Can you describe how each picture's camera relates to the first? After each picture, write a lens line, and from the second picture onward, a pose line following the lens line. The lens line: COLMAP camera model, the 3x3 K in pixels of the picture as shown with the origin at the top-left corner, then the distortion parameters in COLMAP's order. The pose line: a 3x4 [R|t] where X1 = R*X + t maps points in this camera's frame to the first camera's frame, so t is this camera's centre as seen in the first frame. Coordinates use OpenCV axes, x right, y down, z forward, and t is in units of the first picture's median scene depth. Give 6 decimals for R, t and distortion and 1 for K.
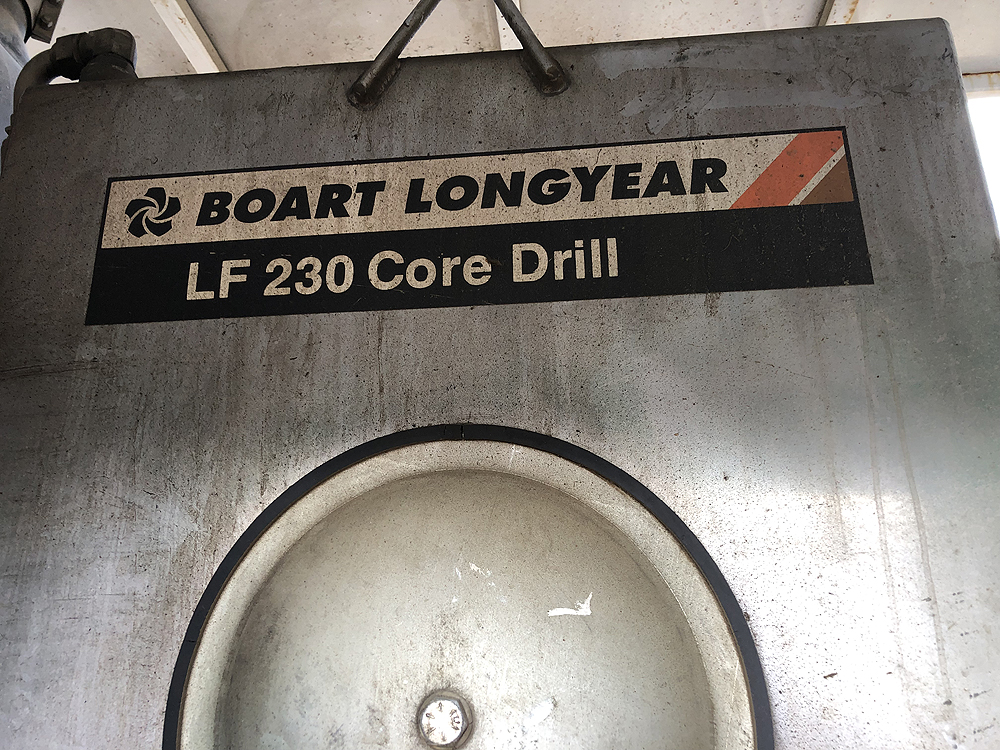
lens RADIAL K [[814.1, 0, 500.0], [0, 814.1, 375.0], [0, 0, 1]] dist [0.015751, -0.002947]
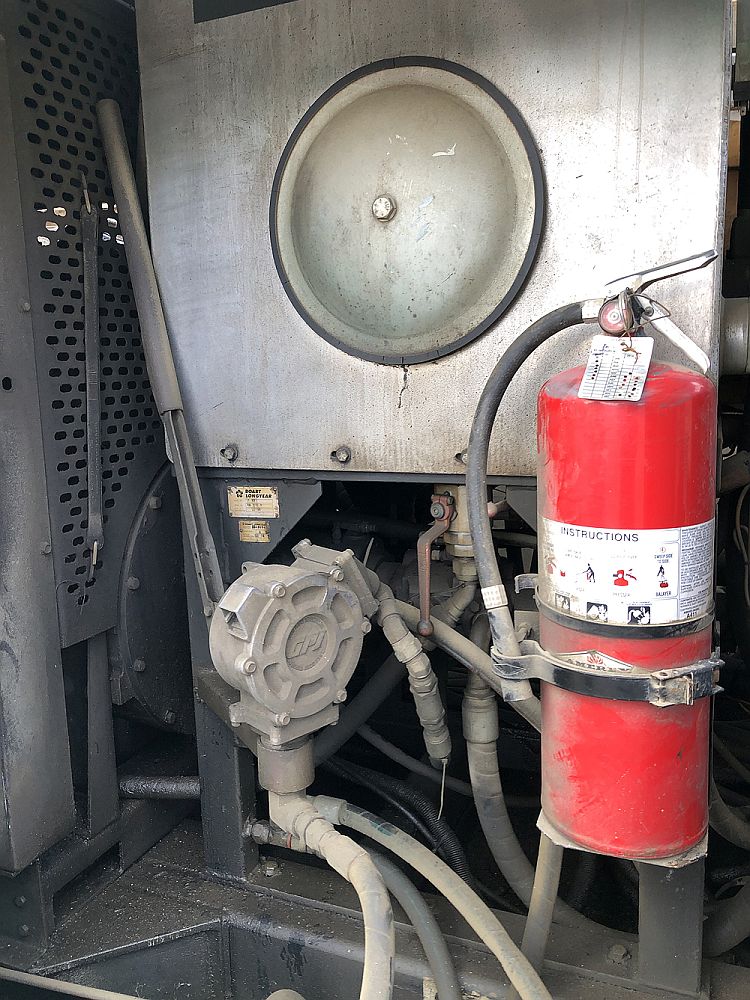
lens RADIAL K [[814.1, 0, 375.0], [0, 814.1, 500.0], [0, 0, 1]] dist [0.015751, -0.002947]
pose [[0.958465, 0.026455, -0.283979, 0.463729], [0.114060, 0.877046, 0.466671, 0.071299], [0.261409, -0.479678, 0.837600, -1.023348]]
